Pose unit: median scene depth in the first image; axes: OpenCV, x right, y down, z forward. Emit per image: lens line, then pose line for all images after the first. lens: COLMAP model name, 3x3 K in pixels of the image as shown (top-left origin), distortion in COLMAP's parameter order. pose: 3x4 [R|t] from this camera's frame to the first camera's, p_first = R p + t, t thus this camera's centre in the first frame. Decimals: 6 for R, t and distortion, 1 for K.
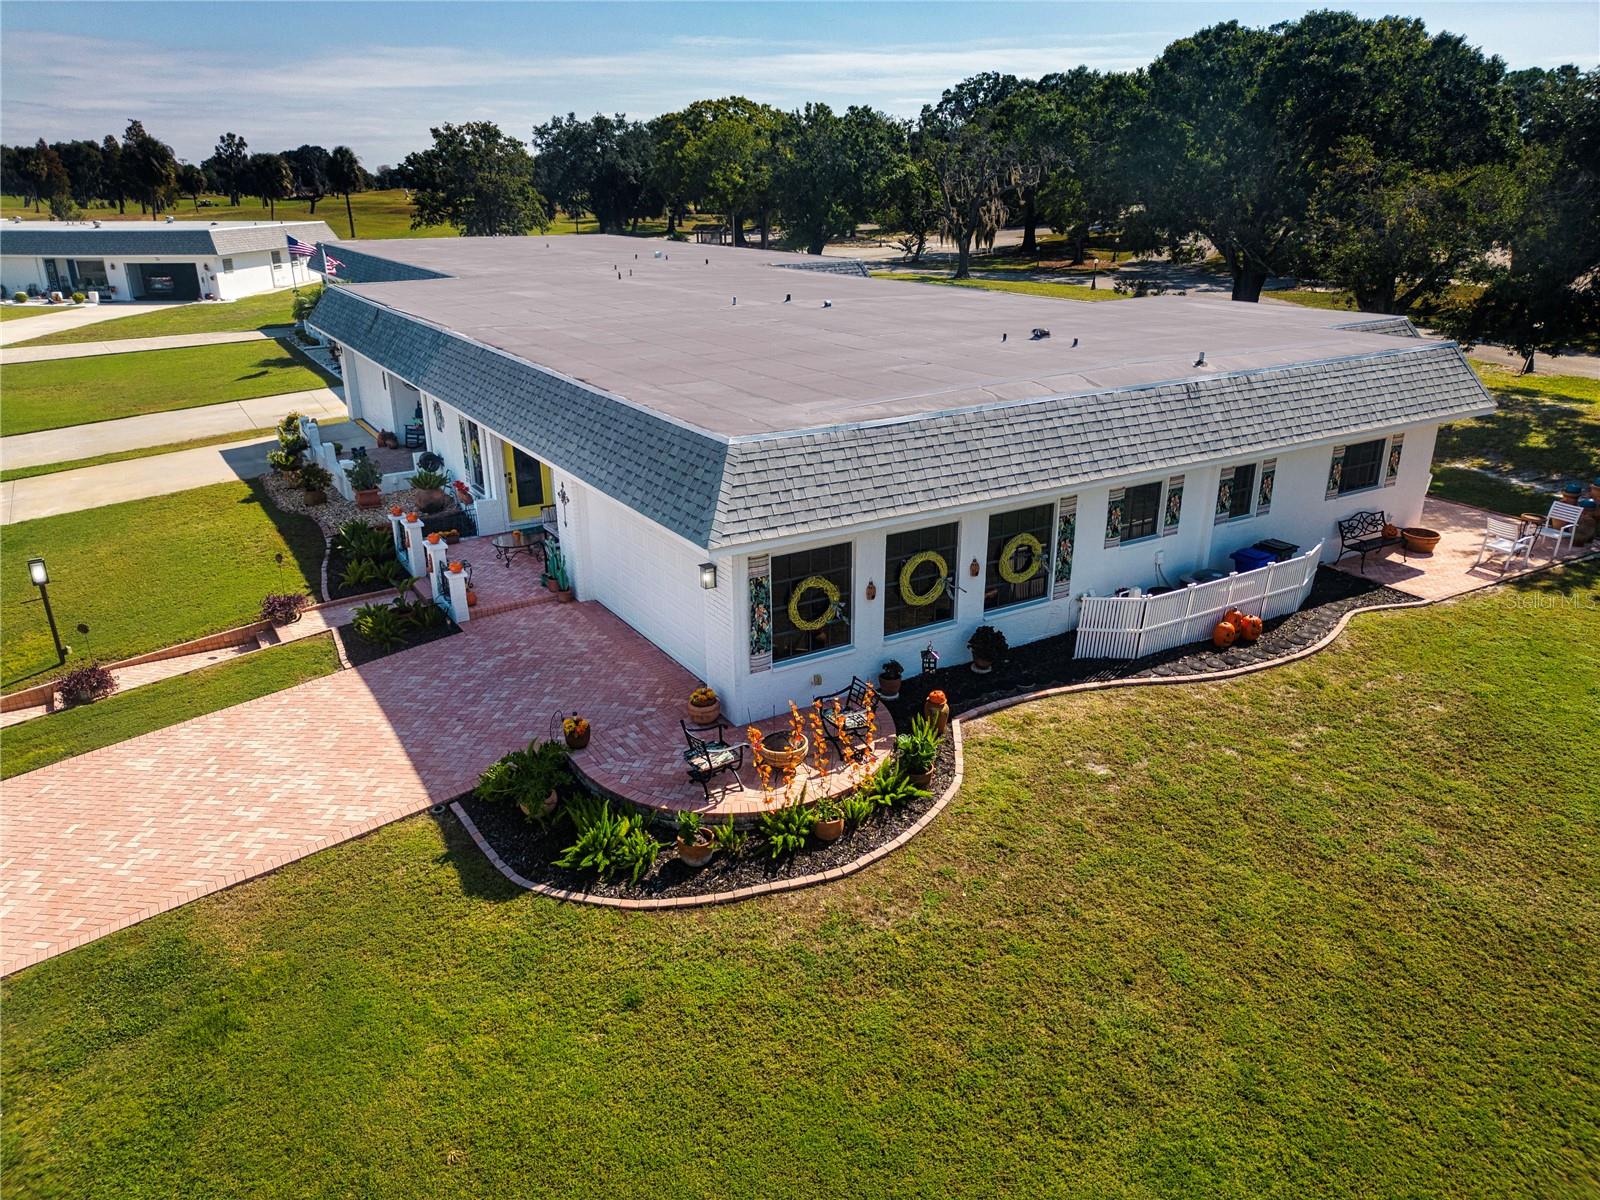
lens RADIAL K [[1115.3, 0, 798.0], [0, 1115.3, 602.6], [0, 0, 1]] dist [0.035851, -0.010152]
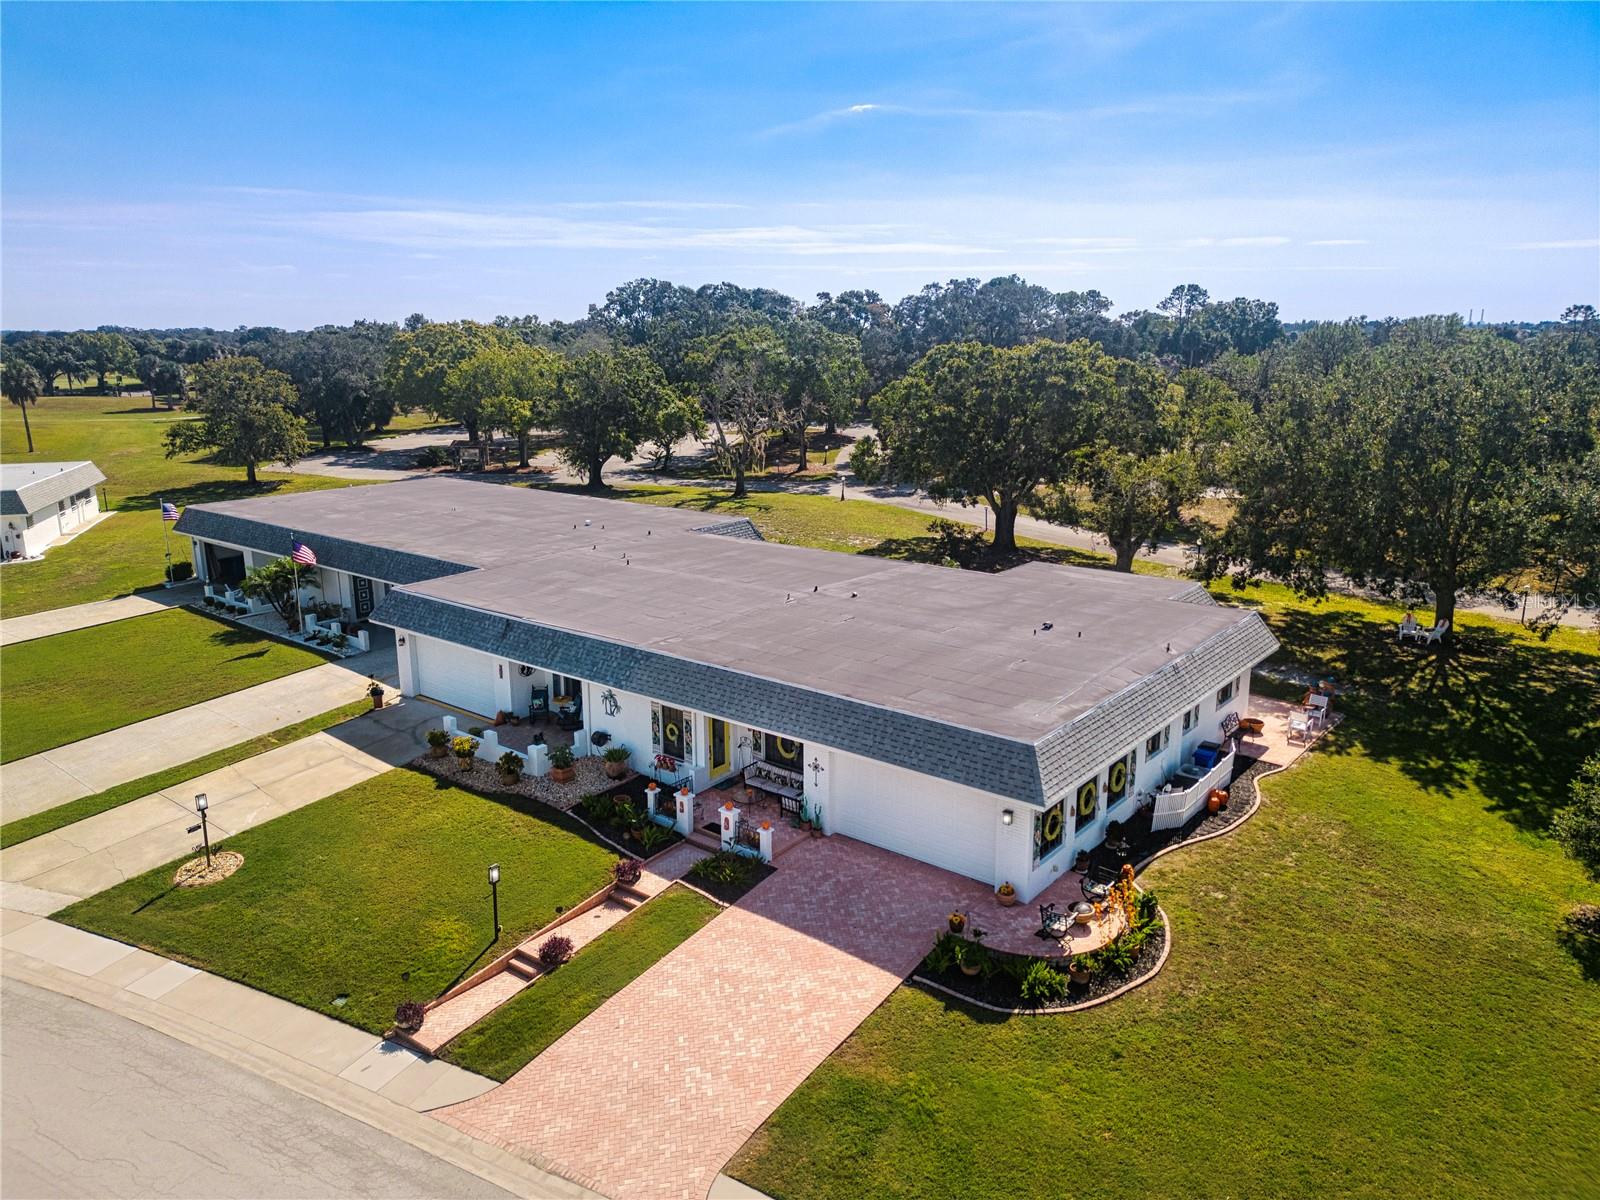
lens RADIAL K [[1115.3, 0, 801.0], [0, 1115.3, 598.2], [0, 0, 1]] dist [0.035851, -0.010152]
pose [[0.941359, -0.075841, 0.328772, -0.720268], [0.118056, 0.986853, -0.110378, -0.159776], [-0.316078, 0.142719, 0.937937, -0.448920]]
